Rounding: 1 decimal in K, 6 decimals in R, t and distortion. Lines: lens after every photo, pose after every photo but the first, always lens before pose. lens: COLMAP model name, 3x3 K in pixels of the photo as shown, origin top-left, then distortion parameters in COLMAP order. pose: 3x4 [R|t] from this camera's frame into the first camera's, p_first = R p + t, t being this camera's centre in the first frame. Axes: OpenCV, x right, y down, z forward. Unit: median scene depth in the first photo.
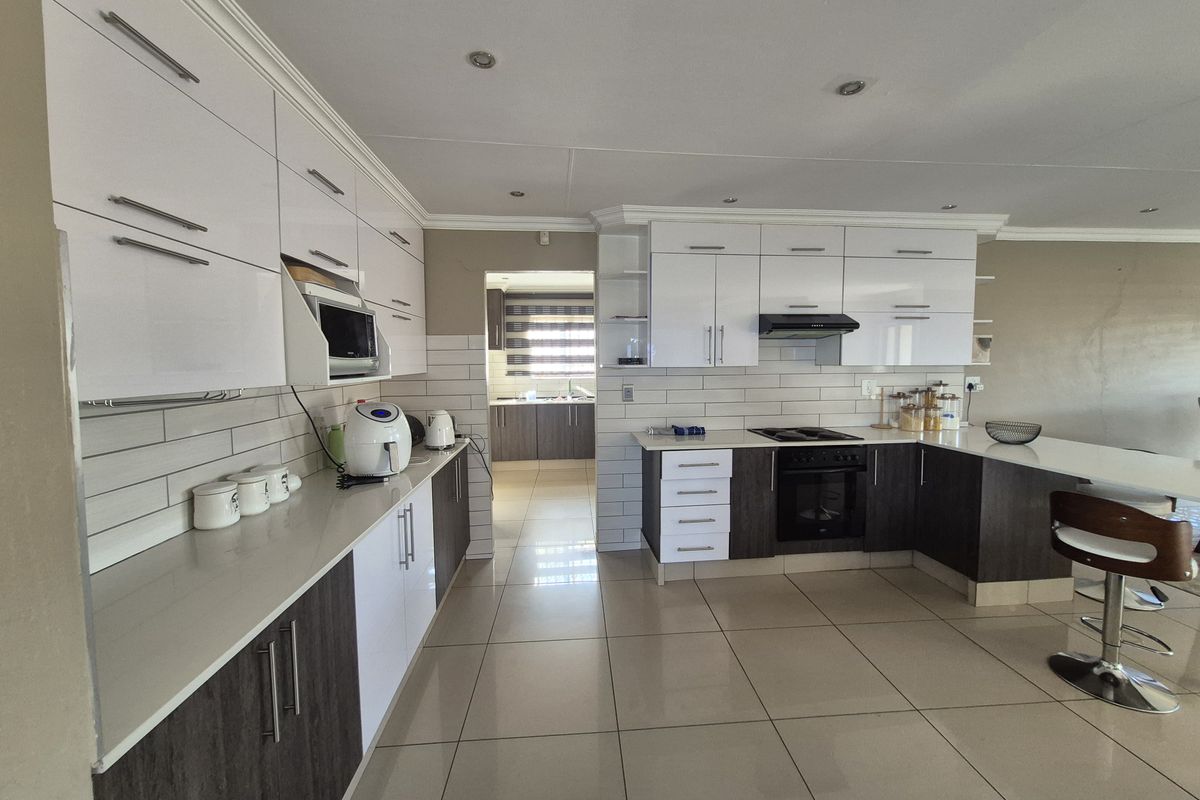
lens RADIAL K [[465.4, 0, 603.1], [0, 465.4, 387.9], [0, 0, 1]] dist [-0.001232, -0.000182]
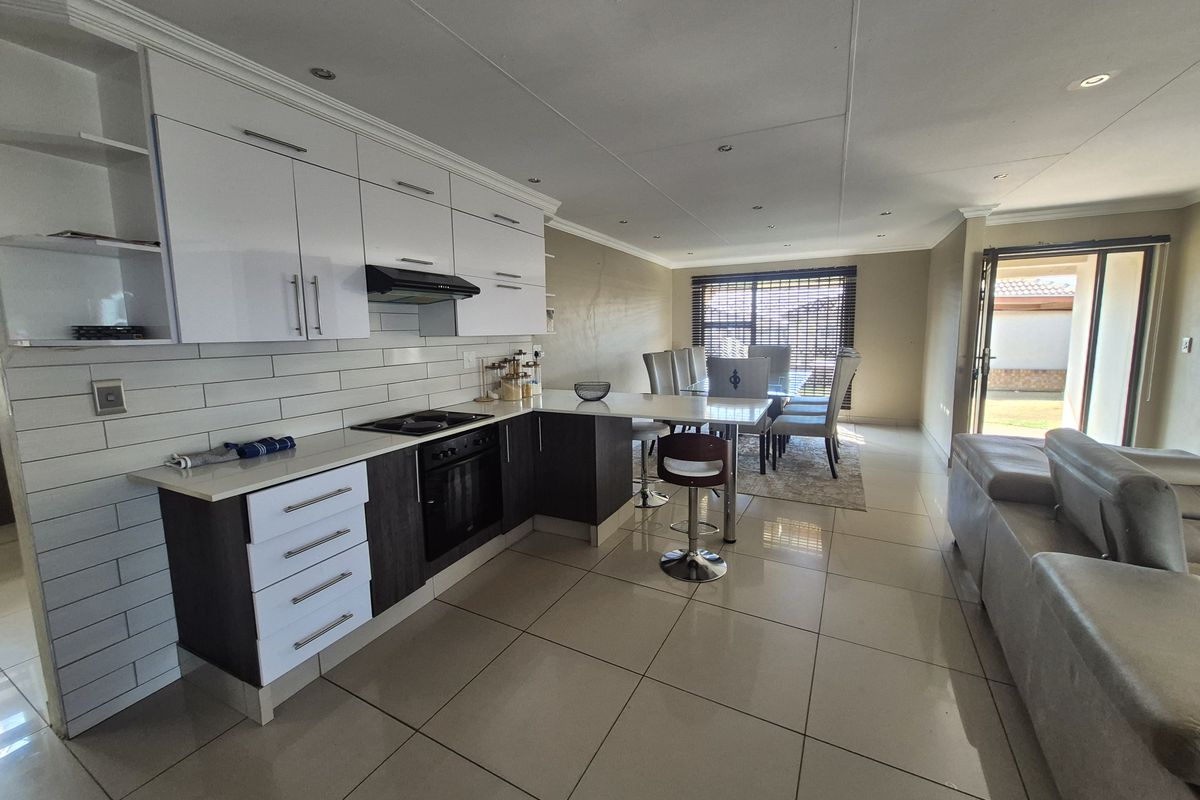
lens RADIAL K [[465.4, 0, 603.1], [0, 465.4, 387.9], [0, 0, 1]] dist [-0.001232, -0.000182]
pose [[0.528005, -0.105213, 0.842698, -0.090907], [0.057757, 0.994447, 0.087970, -0.013037], [-0.847275, 0.002223, 0.531150, 0.314530]]
